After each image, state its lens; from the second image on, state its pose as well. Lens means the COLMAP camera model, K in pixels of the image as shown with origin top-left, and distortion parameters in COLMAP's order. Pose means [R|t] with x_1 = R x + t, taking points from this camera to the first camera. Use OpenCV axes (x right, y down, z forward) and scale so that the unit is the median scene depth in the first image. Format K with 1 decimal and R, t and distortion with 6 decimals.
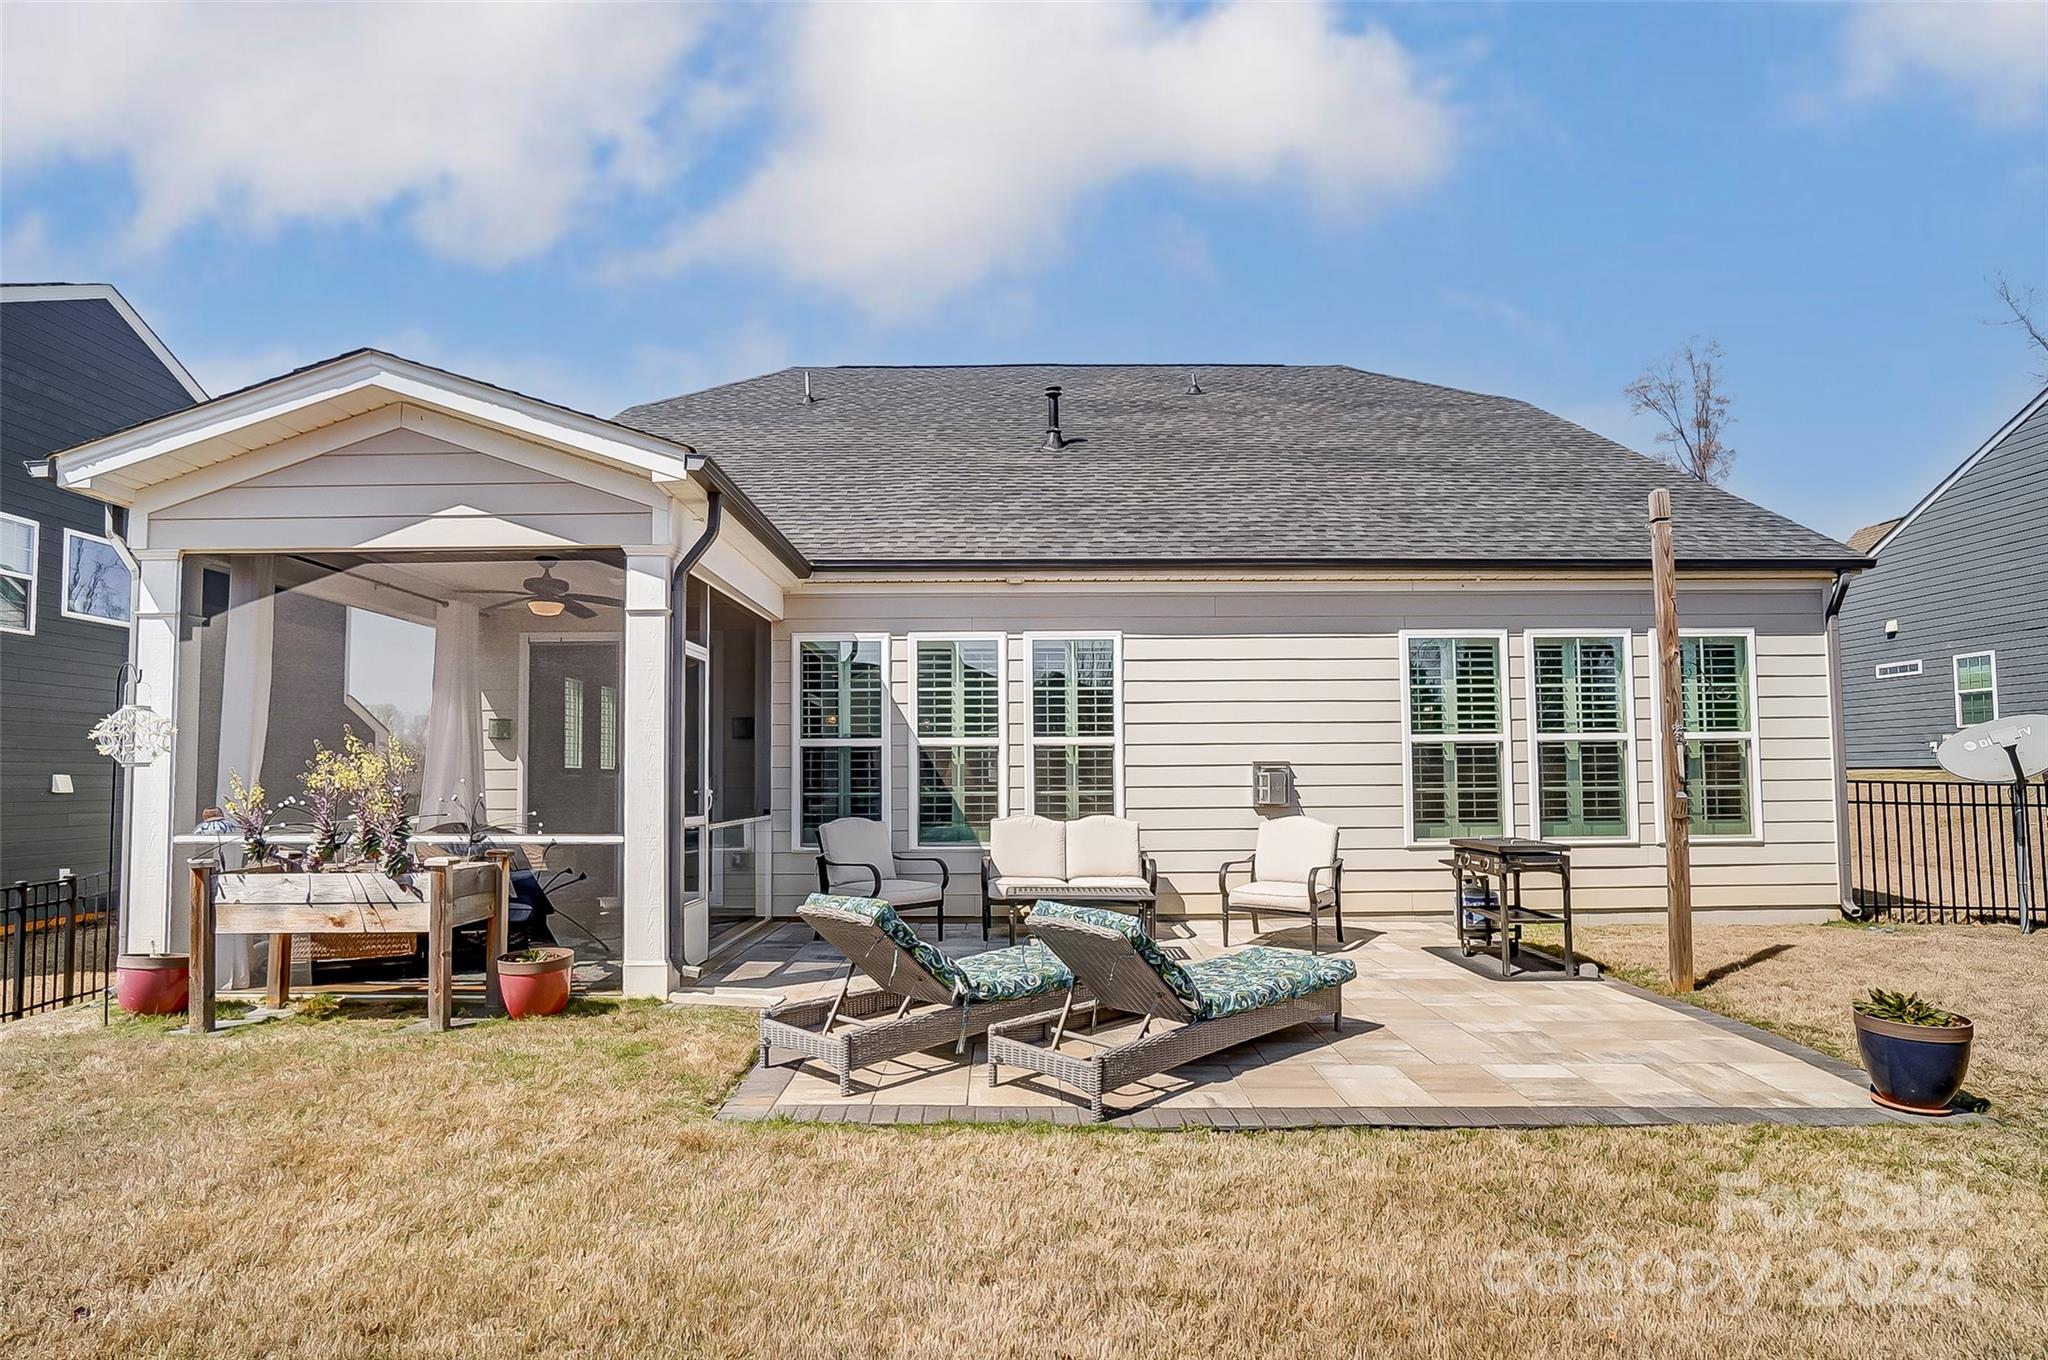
lens RADIAL K [[1046.4, 0, 1019.0], [0, 1046.4, 718.0], [0, 0, 1]] dist [-0.022194, 0.000021]
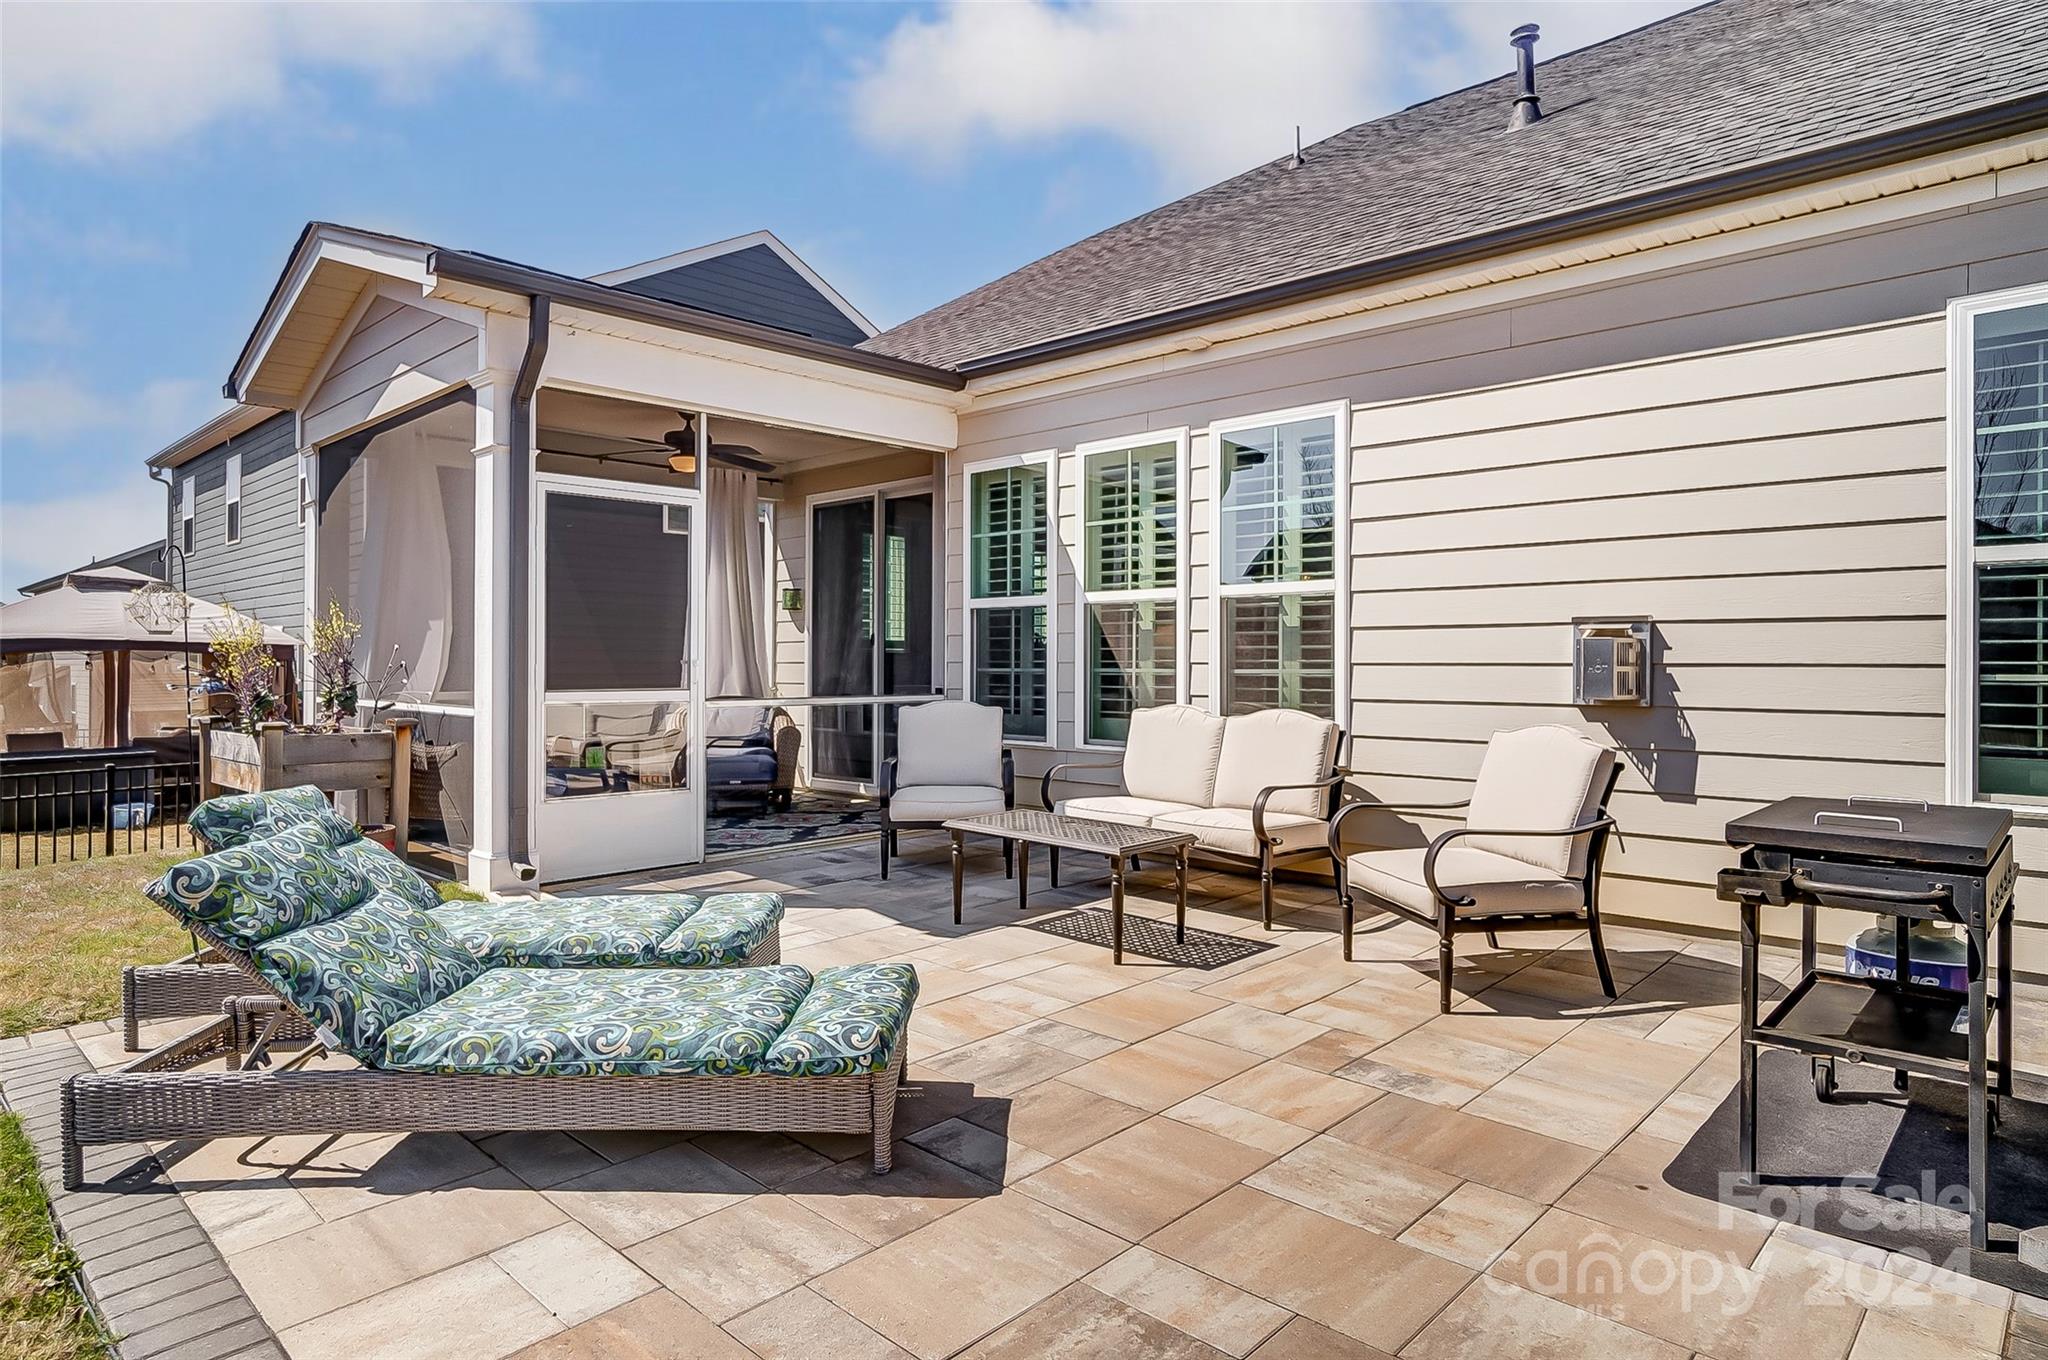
lens RADIAL K [[1155.1, 0, 1028.6], [0, 1155.1, 661.7], [0, 0, 1]] dist [-0.004842, -0.000280]
pose [[0.728739, 0.008476, -0.684739, 0.415061], [0.031790, 0.998427, 0.046191, 0.028513], [0.684053, -0.055429, 0.727323, 0.398599]]
